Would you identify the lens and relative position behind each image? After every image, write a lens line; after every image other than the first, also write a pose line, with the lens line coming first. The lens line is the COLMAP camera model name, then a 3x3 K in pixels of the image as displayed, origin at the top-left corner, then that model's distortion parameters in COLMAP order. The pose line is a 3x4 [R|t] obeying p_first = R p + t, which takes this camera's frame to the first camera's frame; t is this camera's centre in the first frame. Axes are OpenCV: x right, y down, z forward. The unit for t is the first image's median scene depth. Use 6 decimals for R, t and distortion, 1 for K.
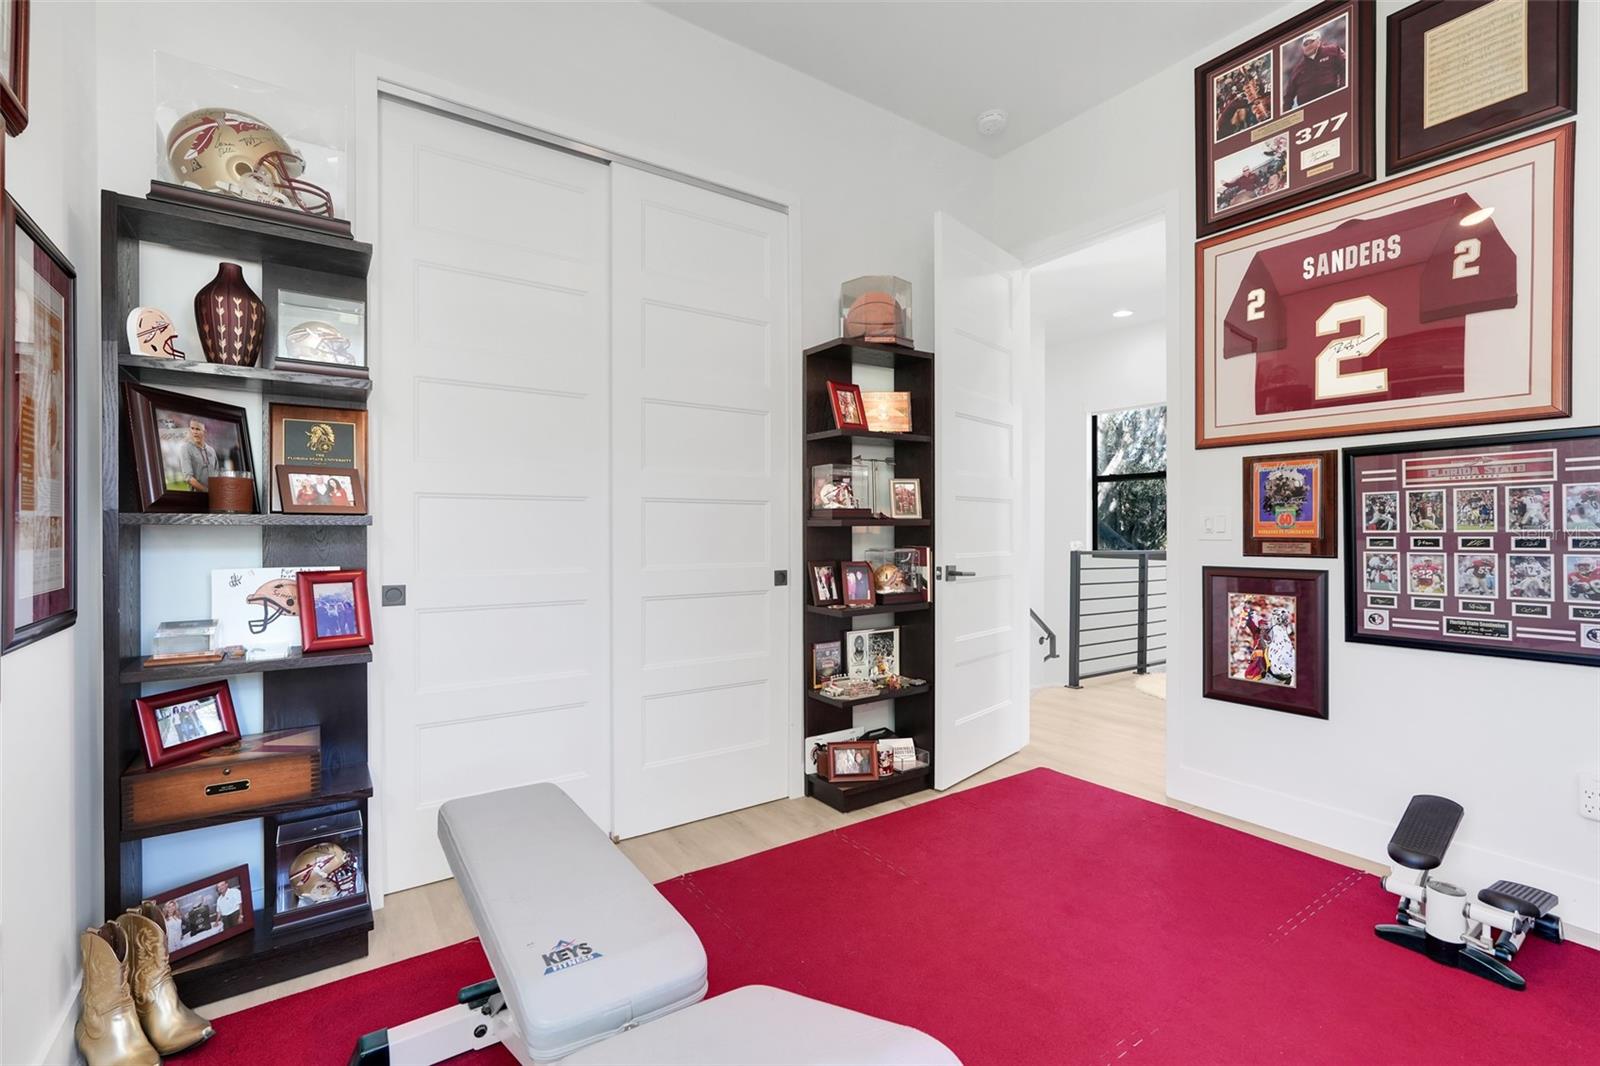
lens RADIAL K [[707.0, 0, 804.5], [0, 707.0, 531.6], [0, 0, 1]] dist [-0.005369, -0.000137]
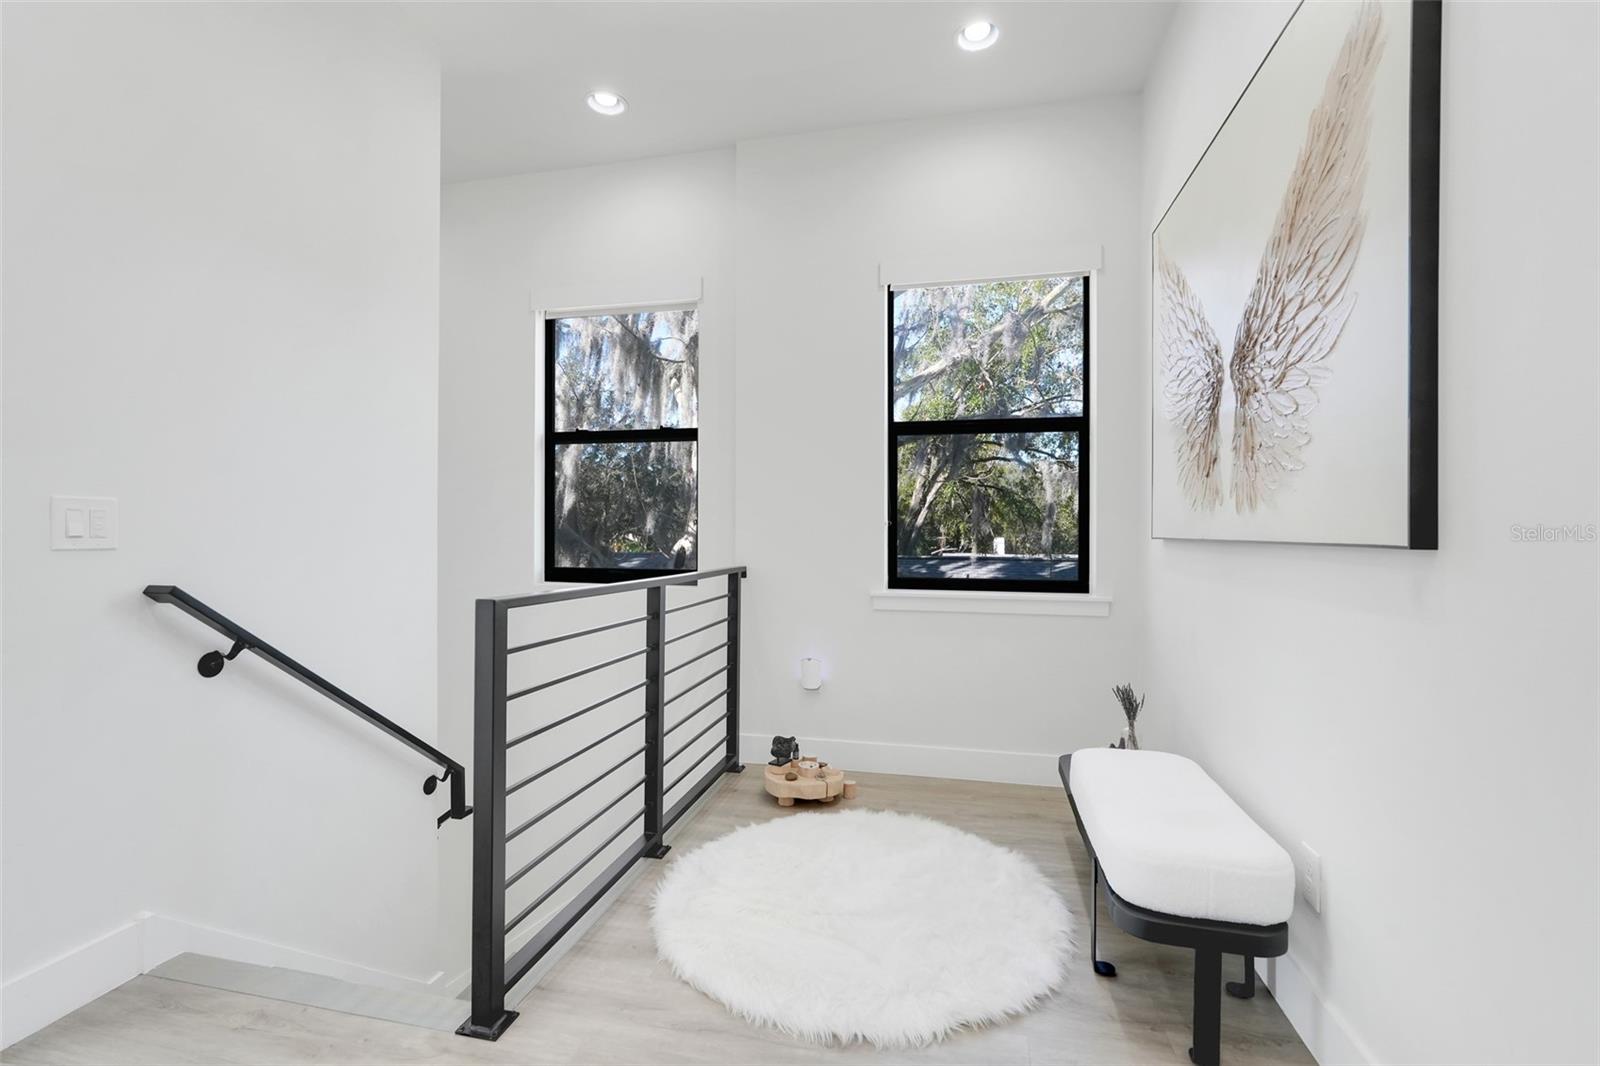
lens RADIAL K [[707.0, 0, 804.3], [0, 707.0, 531.0], [0, 0, 1]] dist [-0.005369, -0.000137]
pose [[0.740721, 0.000456, 0.671813, 0.211954], [-0.000830, 1.000000, 0.000236, -0.002805], [-0.671813, -0.000732, 0.740721, 0.517931]]
